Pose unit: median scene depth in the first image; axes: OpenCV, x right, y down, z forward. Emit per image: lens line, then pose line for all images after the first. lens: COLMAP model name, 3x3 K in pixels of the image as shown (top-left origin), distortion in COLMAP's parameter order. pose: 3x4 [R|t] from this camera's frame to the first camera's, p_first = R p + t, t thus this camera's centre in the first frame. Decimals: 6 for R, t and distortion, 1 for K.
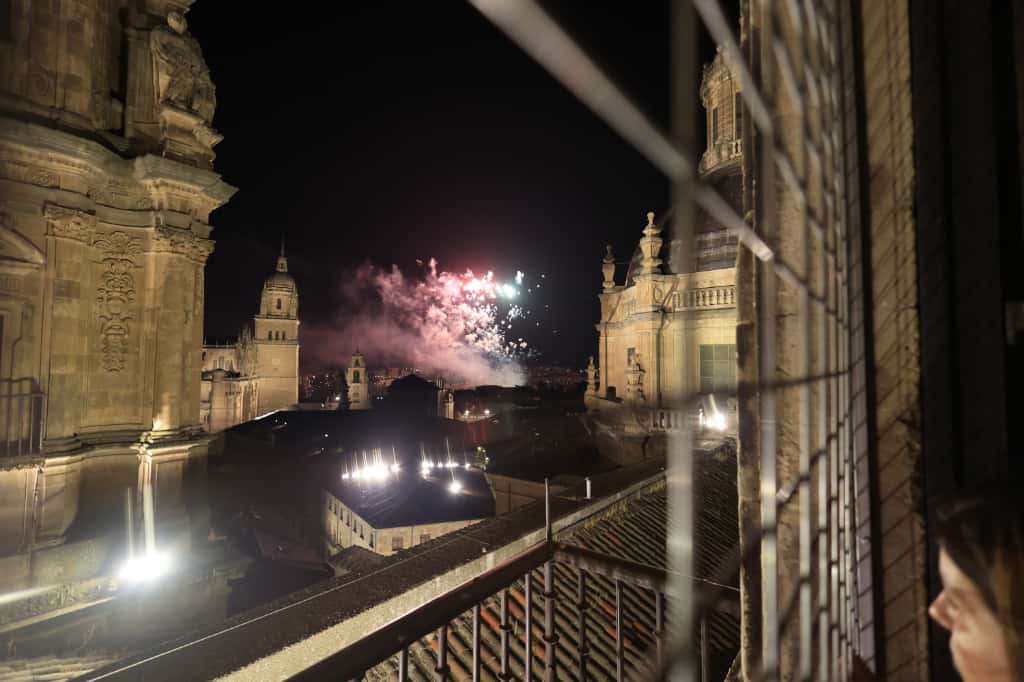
lens RADIAL K [[487.7, 0, 512.0], [0, 487.7, 341.0], [0, 0, 1]] dist [0.001269, 0.000338]
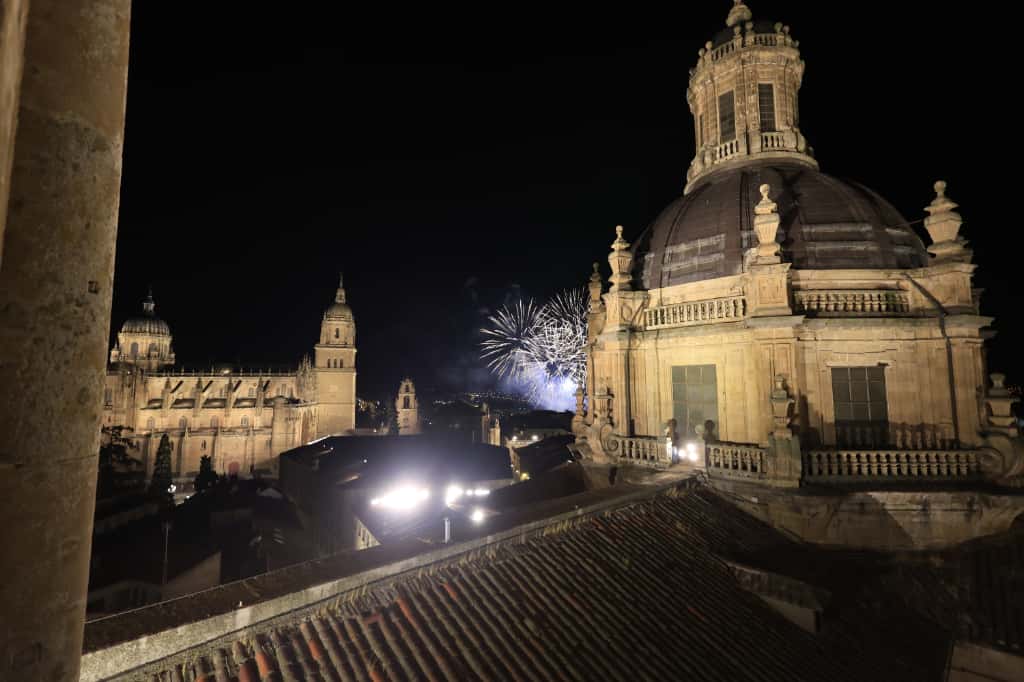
lens RADIAL K [[487.6, 0, 503.1], [0, 487.6, 338.4], [0, 0, 1]] dist [0.001154, 0.000302]
pose [[0.992010, -0.022102, -0.124211, 0.187805], [0.015114, 0.998264, -0.056924, 0.003186], [0.125253, 0.054592, 0.990622, 0.057754]]
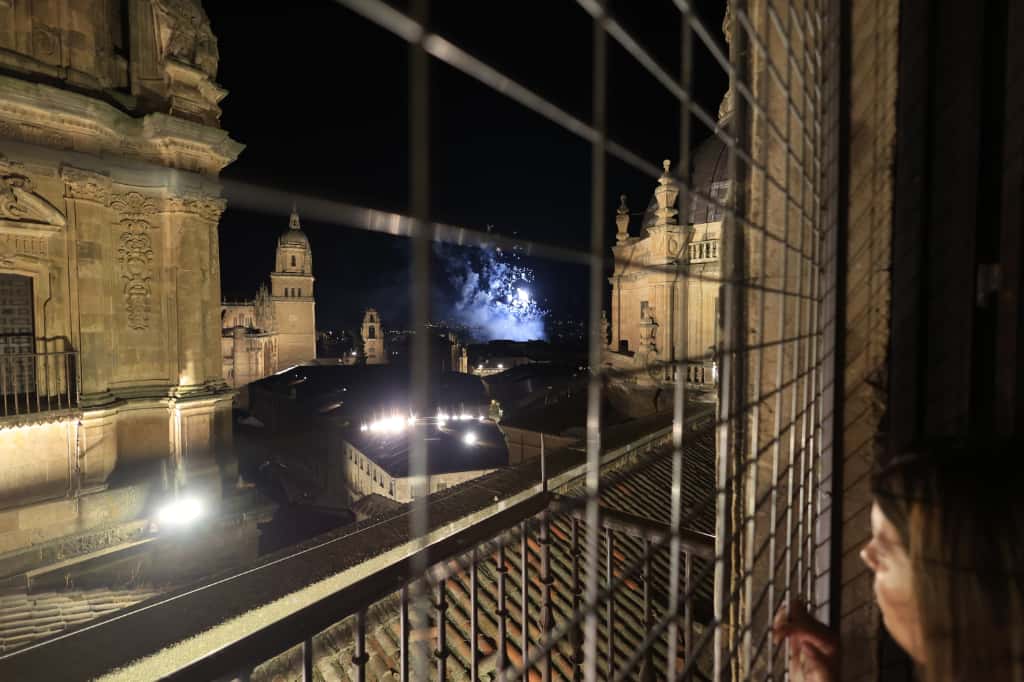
lens RADIAL K [[487.6, 0, 503.1], [0, 487.6, 338.4], [0, 0, 1]] dist [0.001154, 0.000302]
pose [[0.998967, -0.007454, -0.044824, 0.002661], [0.011370, 0.996077, 0.087761, -0.000803], [0.043994, -0.088180, 0.995133, -0.001242]]
